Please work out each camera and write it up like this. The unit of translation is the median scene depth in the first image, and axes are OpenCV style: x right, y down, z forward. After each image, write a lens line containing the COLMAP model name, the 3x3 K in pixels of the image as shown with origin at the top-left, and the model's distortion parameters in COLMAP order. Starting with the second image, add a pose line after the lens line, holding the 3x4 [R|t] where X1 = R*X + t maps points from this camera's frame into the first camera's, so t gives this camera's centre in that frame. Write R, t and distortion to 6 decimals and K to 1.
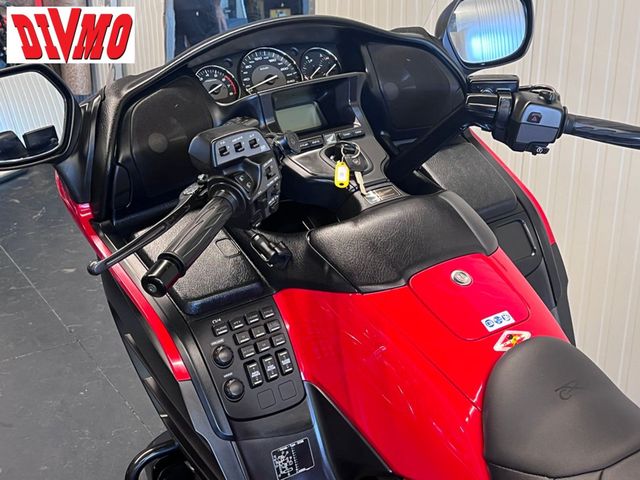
lens RADIAL K [[872.0, 0, 320.0], [0, 872.0, 240.0], [0, 0, 1]] dist [0.205131, -0.779952]
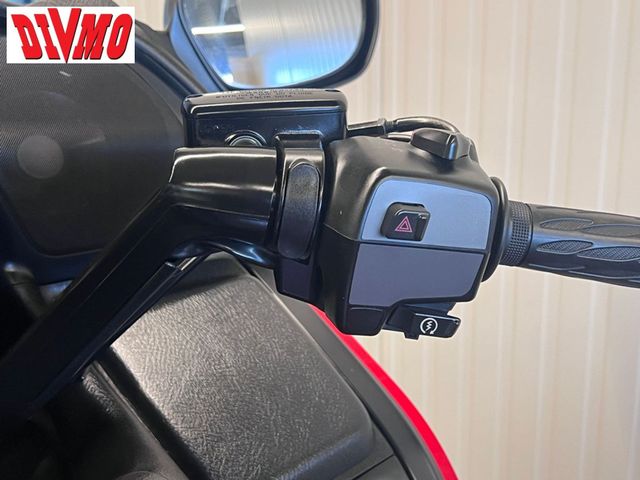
lens RADIAL K [[872.0, 0, 320.0], [0, 872.0, 240.0], [0, 0, 1]] dist [0.205131, -0.779952]
pose [[0.986230, -0.058389, 0.154727, 0.168571], [0.072029, 0.993853, -0.084068, -0.108625], [-0.148867, 0.094055, 0.984374, 0.711017]]
